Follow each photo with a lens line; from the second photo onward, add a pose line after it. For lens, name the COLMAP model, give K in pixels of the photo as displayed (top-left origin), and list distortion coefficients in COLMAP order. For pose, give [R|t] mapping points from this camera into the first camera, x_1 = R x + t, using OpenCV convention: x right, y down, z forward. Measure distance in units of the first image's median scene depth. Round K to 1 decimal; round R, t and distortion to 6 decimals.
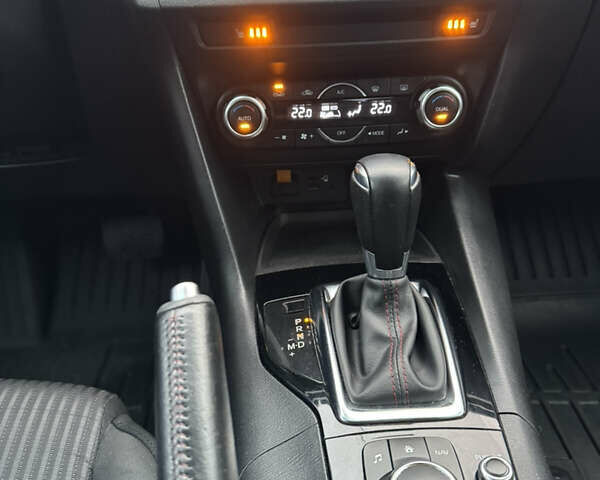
lens RADIAL K [[561.7, 0, 295.0], [0, 561.7, 241.8], [0, 0, 1]] dist [0.084673, -0.139928]
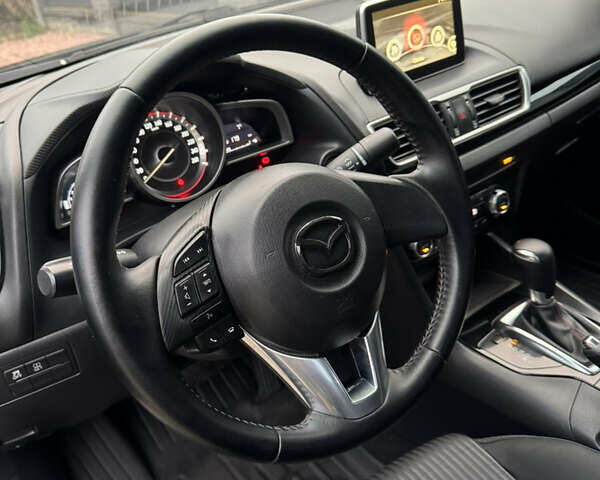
lens RADIAL K [[561.7, 0, 295.0], [0, 561.7, 241.8], [0, 0, 1]] dist [0.084673, -0.139928]
pose [[0.798174, -0.343777, 0.494708, -1.316483], [0.360029, 0.930617, 0.065814, -0.524978], [-0.483009, 0.125578, 0.866564, -0.245736]]
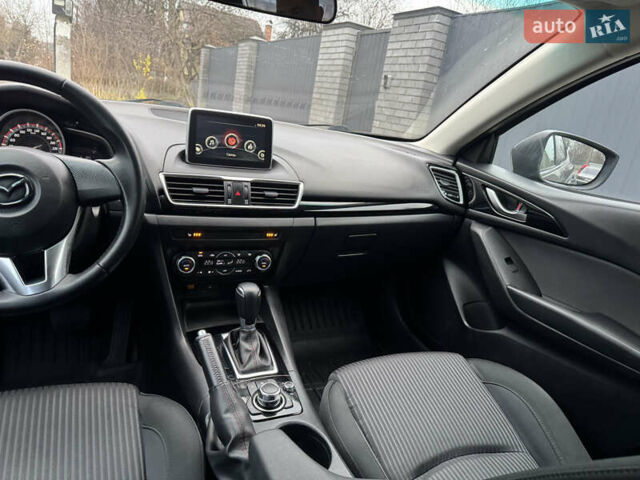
lens RADIAL K [[445.2, 0, 317.2], [0, 445.2, 241.2], [0, 0, 1]] dist [0.067581, -0.079056]
pose [[0.898129, 0.037356, 0.438142, -0.480867], [0.032061, 0.988170, -0.149972, -0.016636], [-0.438561, 0.148742, 0.886307, -1.076517]]
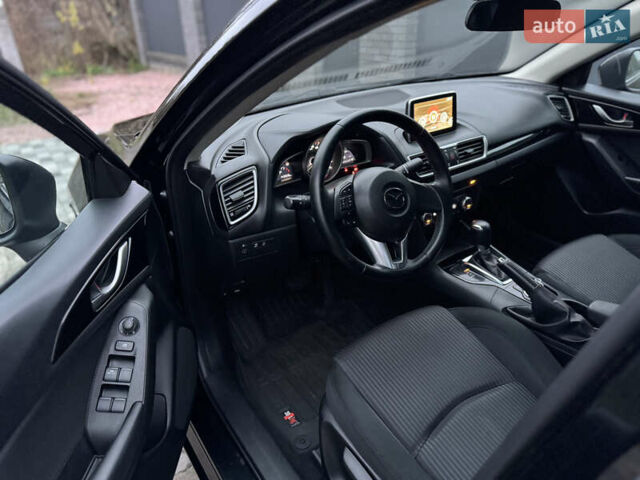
lens RADIAL K [[445.2, 0, 317.2], [0, 445.2, 241.2], [0, 0, 1]] dist [0.067581, -0.079056]
pose [[0.821977, -0.255151, 0.509168, -2.206159], [0.268646, 0.962023, 0.048393, -0.439152], [-0.502178, 0.097008, 0.859306, -1.000051]]
